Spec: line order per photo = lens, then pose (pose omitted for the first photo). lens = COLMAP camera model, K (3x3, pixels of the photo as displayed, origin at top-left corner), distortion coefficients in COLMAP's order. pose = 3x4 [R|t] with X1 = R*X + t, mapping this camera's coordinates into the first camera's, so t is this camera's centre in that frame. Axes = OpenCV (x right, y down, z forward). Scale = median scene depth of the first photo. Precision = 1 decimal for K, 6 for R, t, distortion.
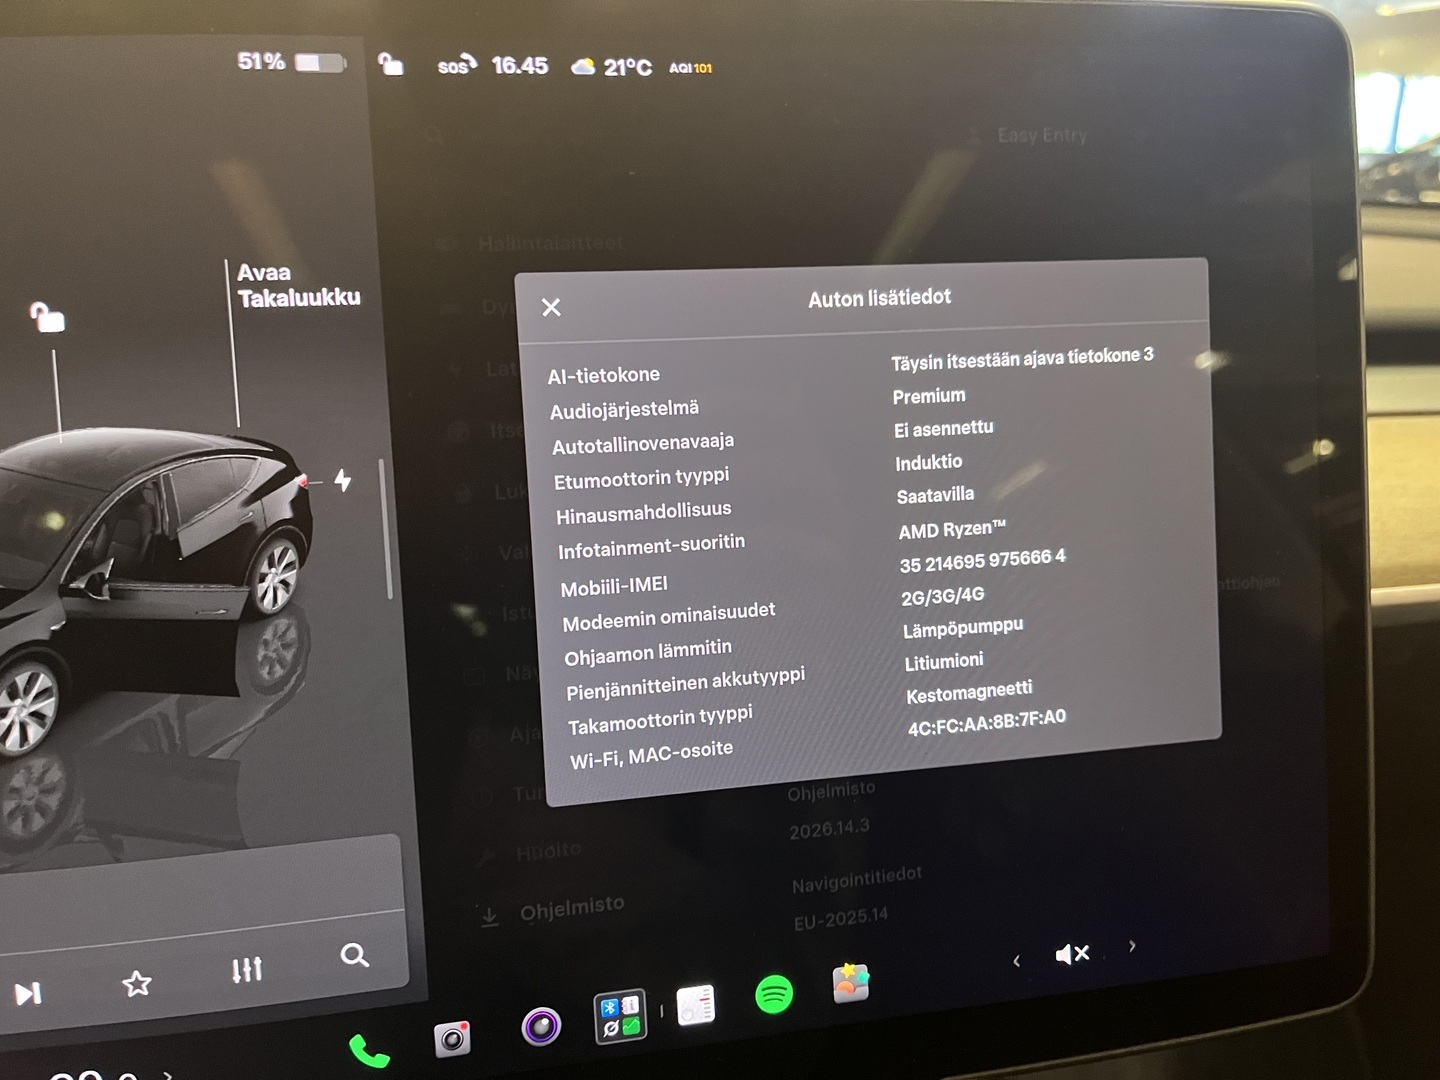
lens RADIAL K [[1091.6, 0, 713.1], [0, 1091.6, 538.1], [0, 0, 1]] dist [0.100725, -0.117736]
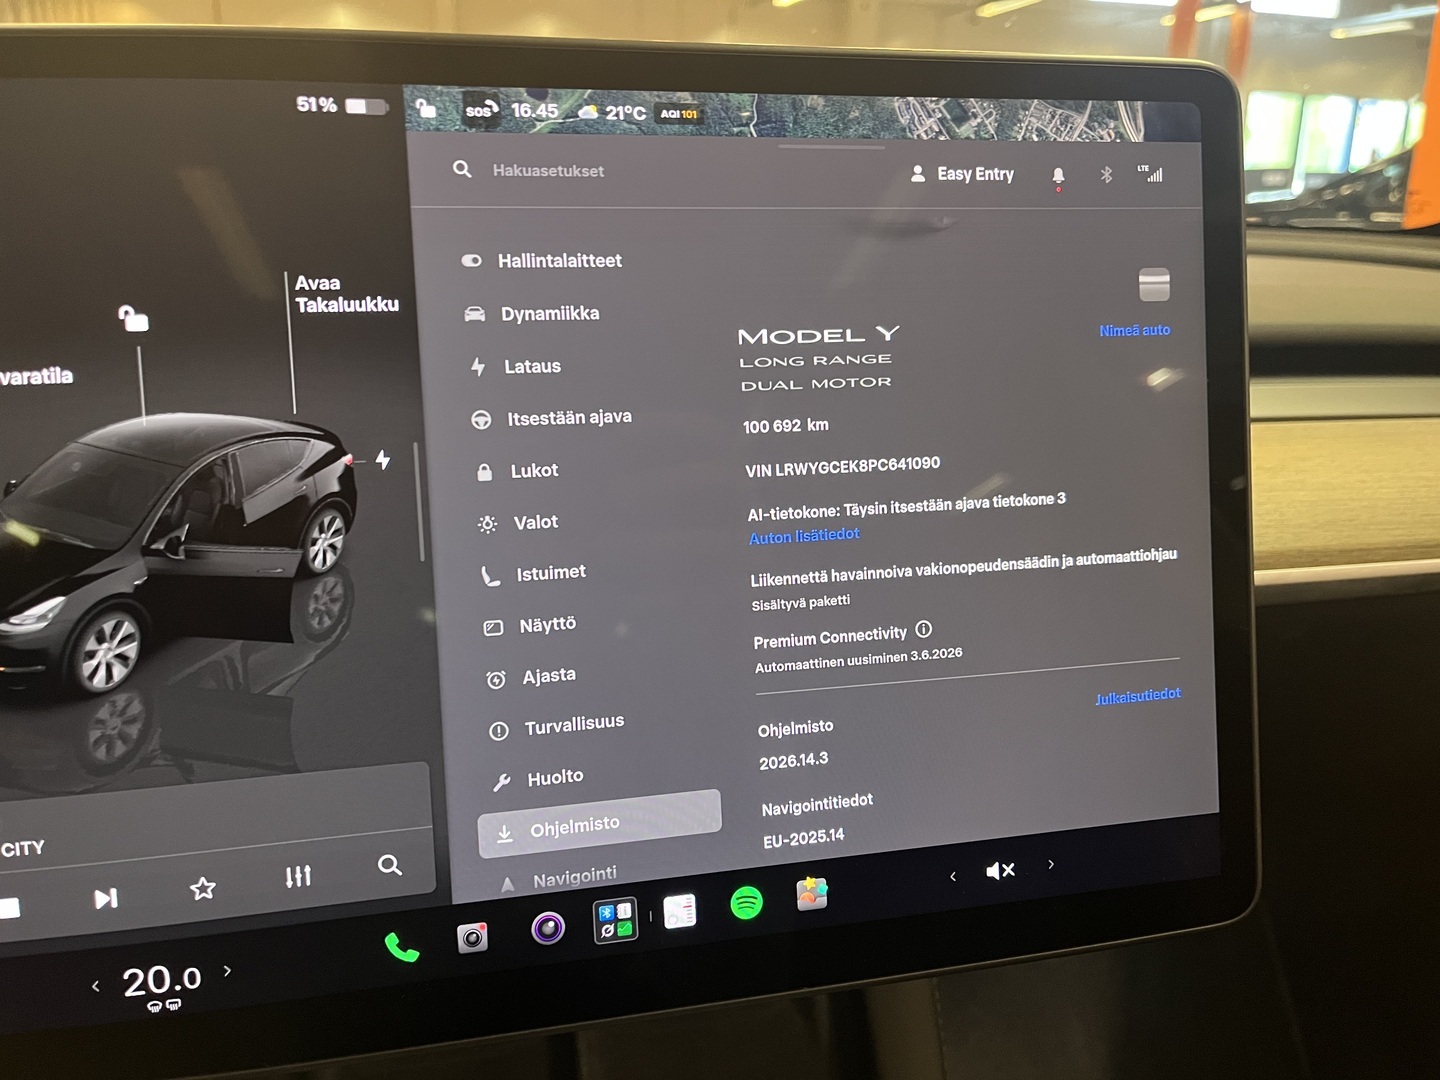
lens RADIAL K [[1091.6, 0, 713.1], [0, 1091.6, 538.1], [0, 0, 1]] dist [0.100725, -0.117736]
pose [[0.999522, 0.003627, 0.030708, -0.019199], [-0.003332, 0.999948, -0.009636, 0.041567], [-0.030741, 0.009529, 0.999482, -0.185745]]
